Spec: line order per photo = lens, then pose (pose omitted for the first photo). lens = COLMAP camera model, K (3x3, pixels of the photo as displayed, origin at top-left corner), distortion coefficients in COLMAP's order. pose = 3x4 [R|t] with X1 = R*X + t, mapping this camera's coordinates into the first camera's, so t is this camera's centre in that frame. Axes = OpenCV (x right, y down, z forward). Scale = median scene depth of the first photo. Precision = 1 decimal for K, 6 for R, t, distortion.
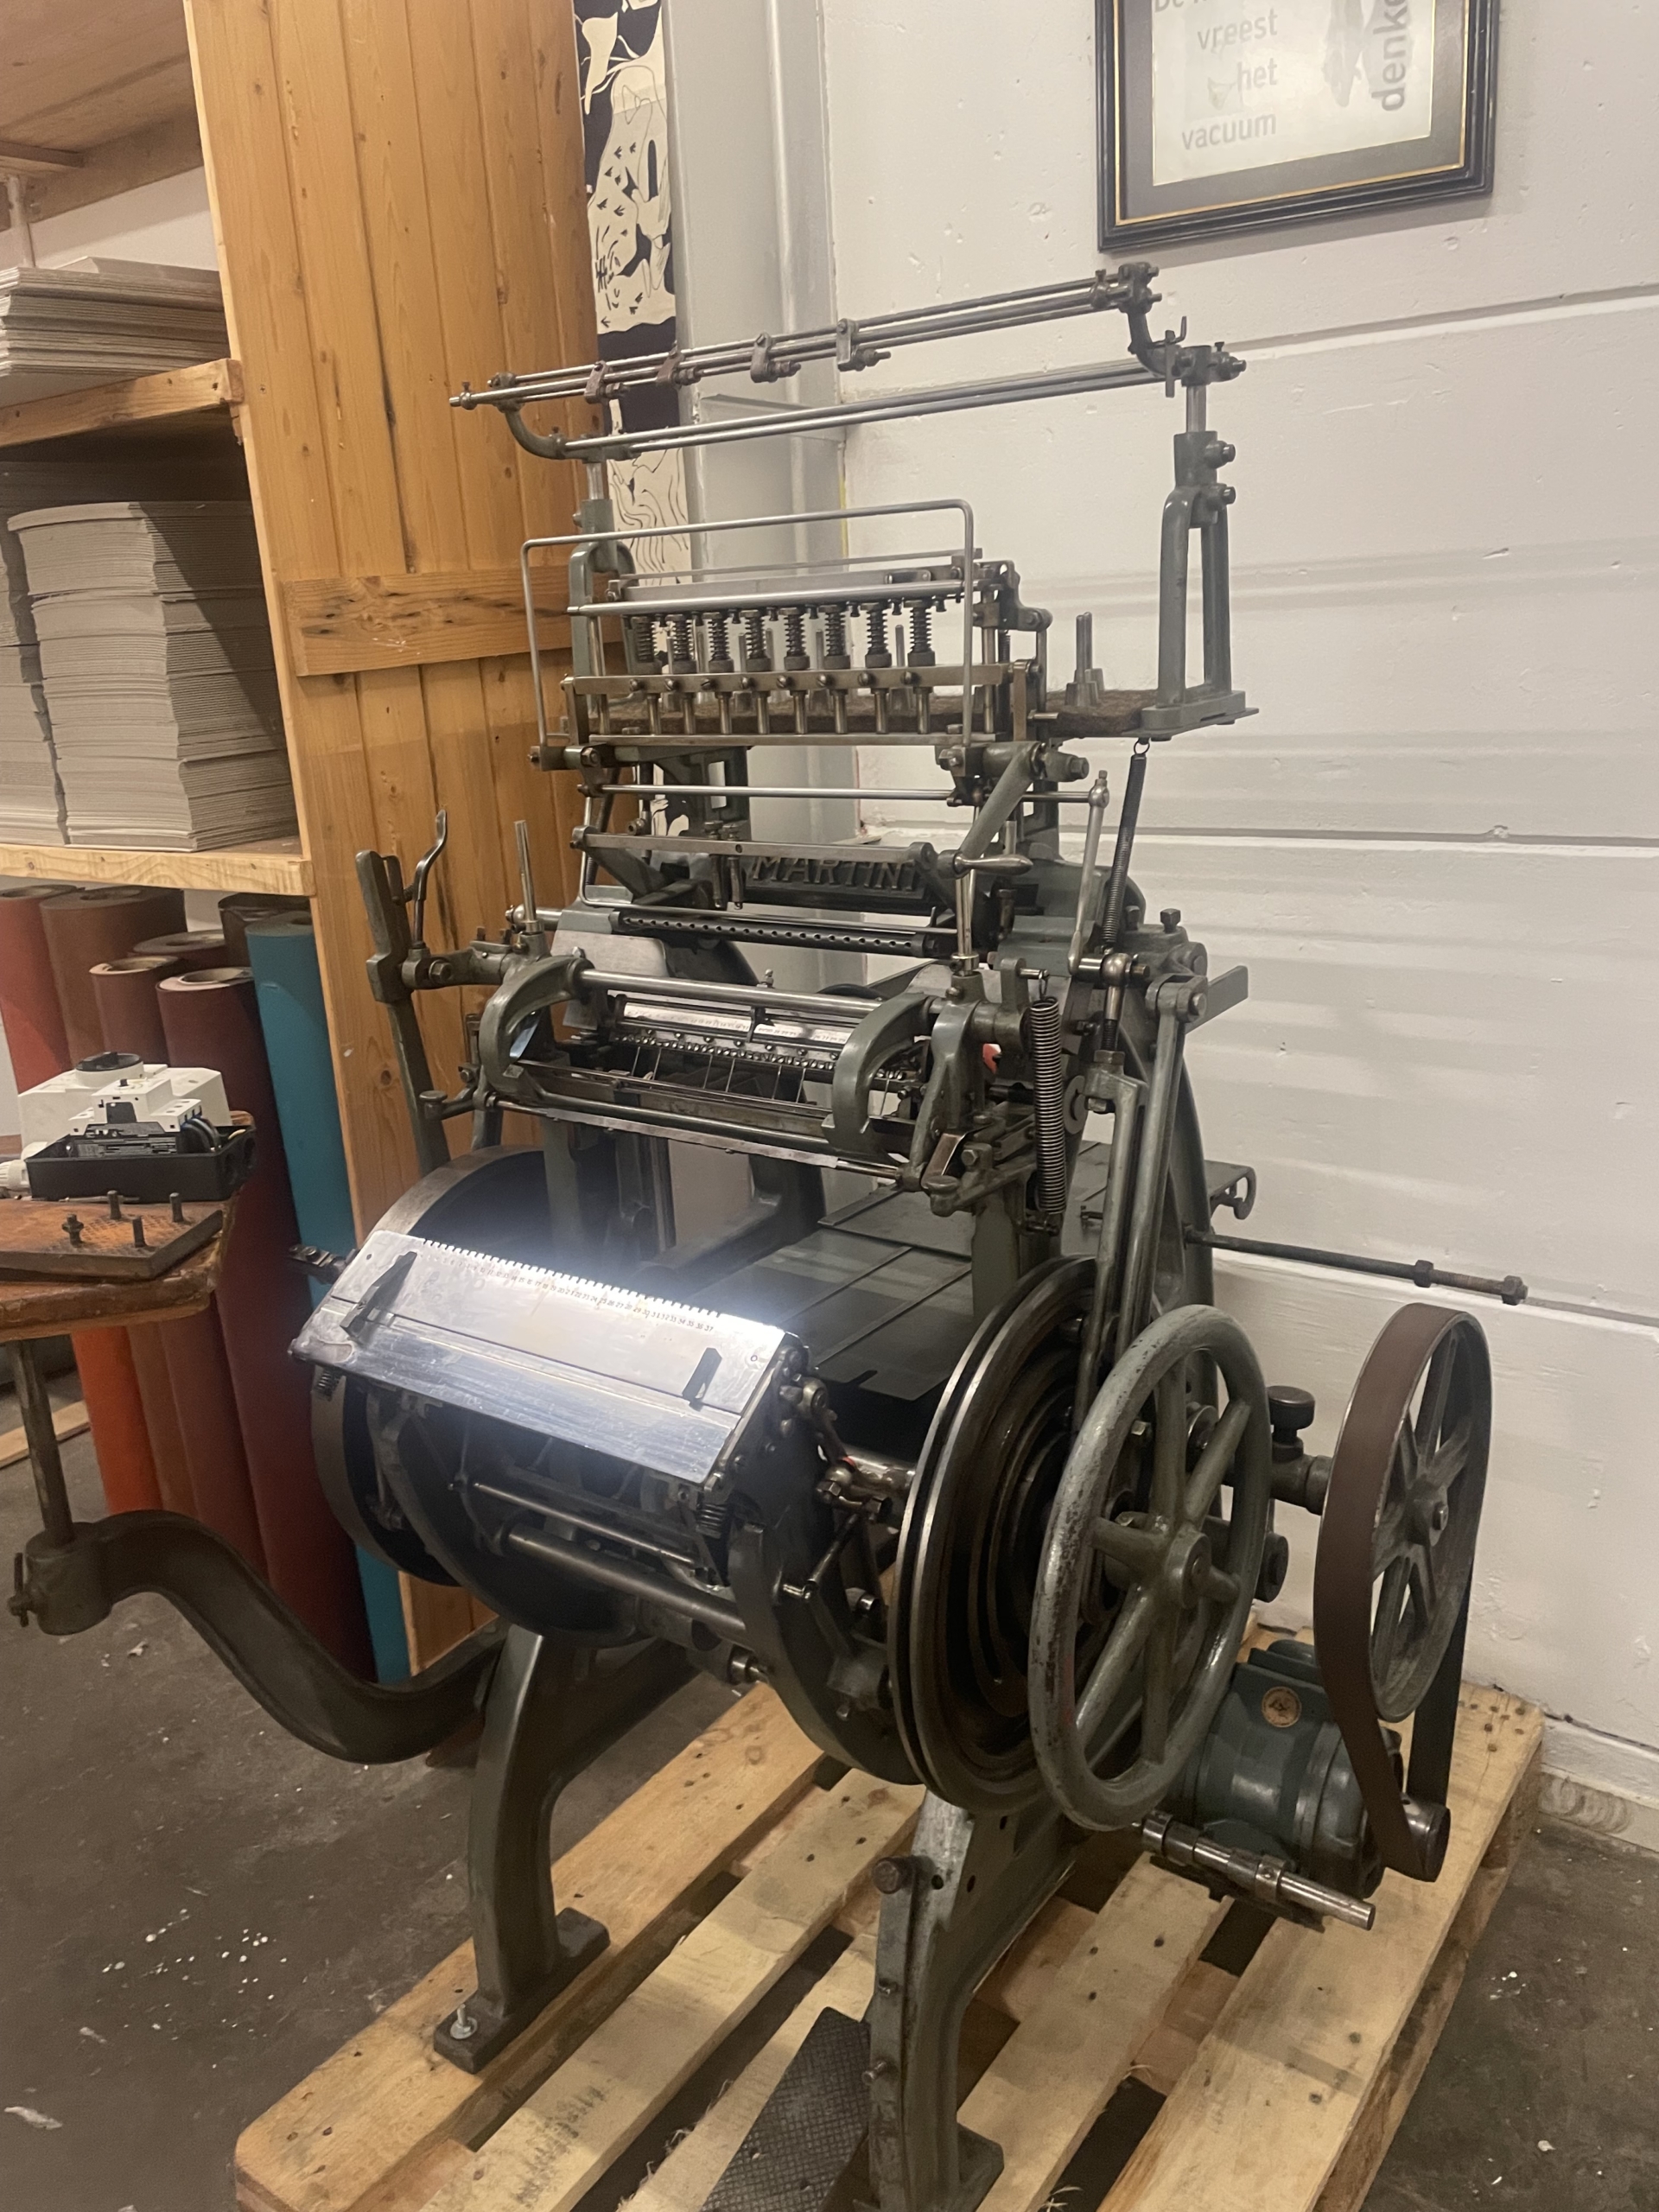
lens RADIAL K [[1679.3, 0, 824.5], [0, 1679.3, 1102.3], [0, 0, 1]] dist [0.044702, -0.065549]
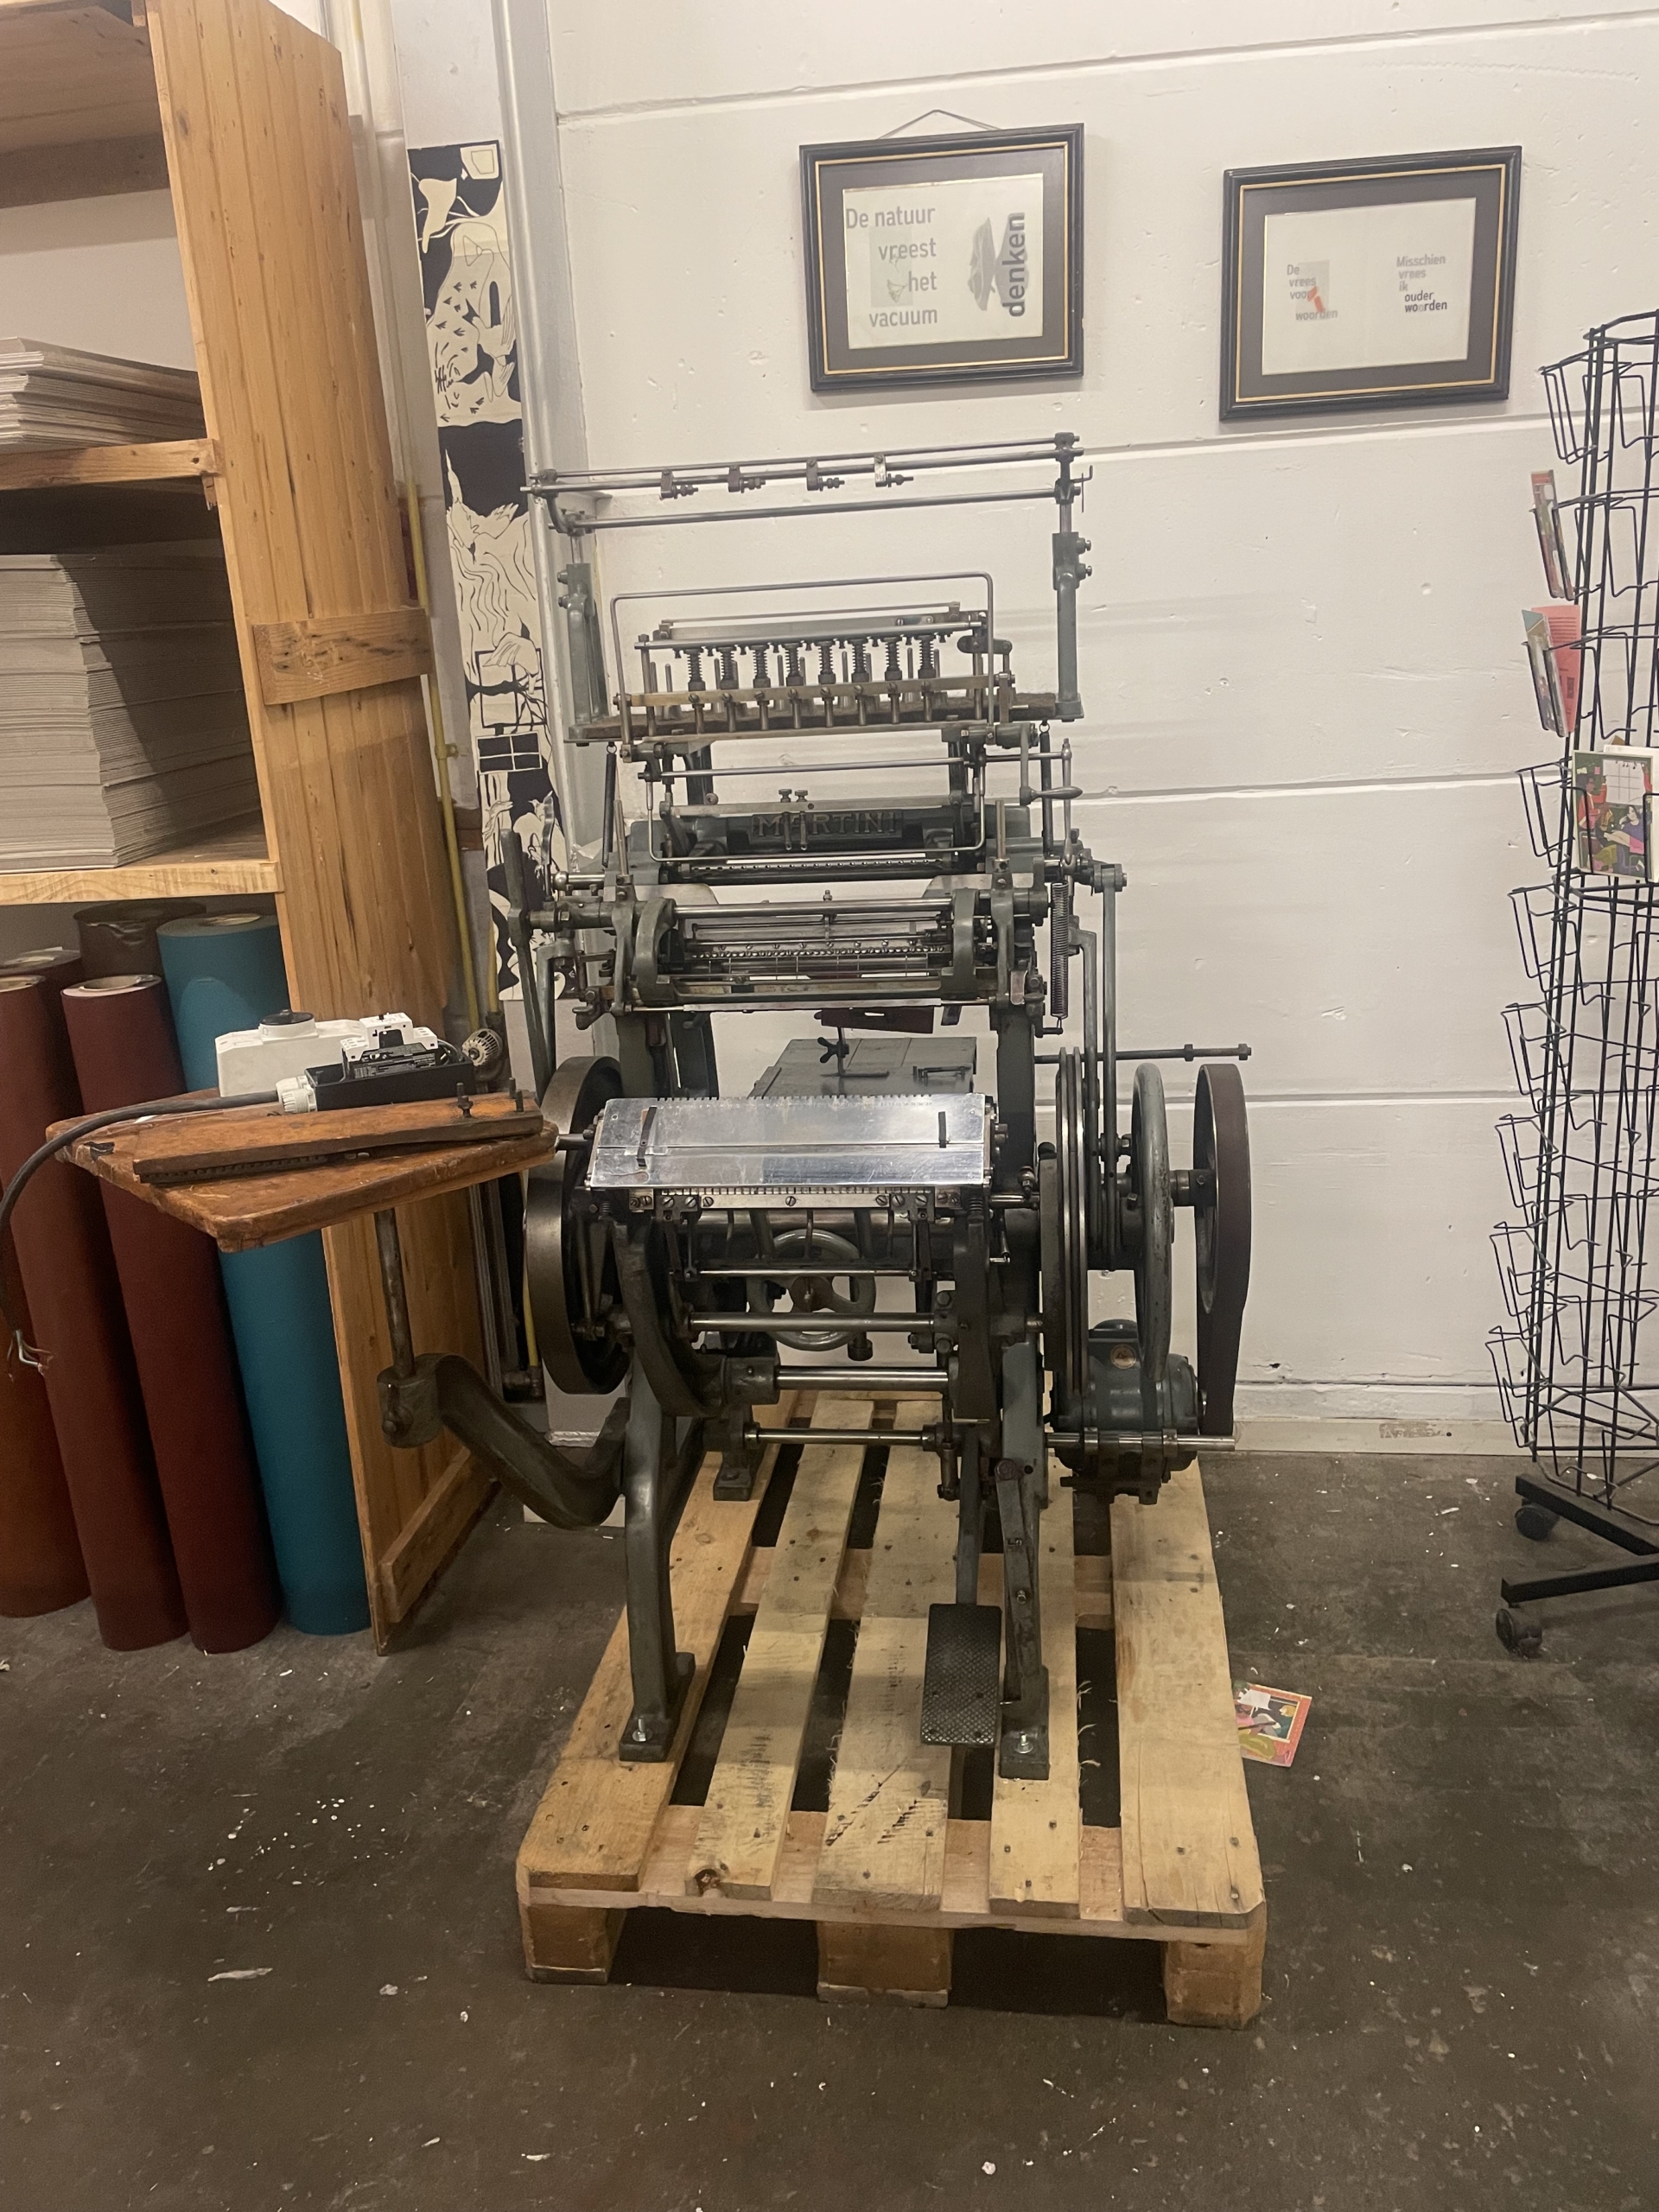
lens RADIAL K [[1679.3, 0, 814.6], [0, 1679.3, 1106.3], [0, 0, 1]] dist [0.044702, -0.065549]
pose [[0.881309, -0.129568, 0.454430, -0.568261], [0.141295, 0.989933, 0.008229, 0.072452], [-0.450921, 0.056956, 0.890745, -0.215722]]
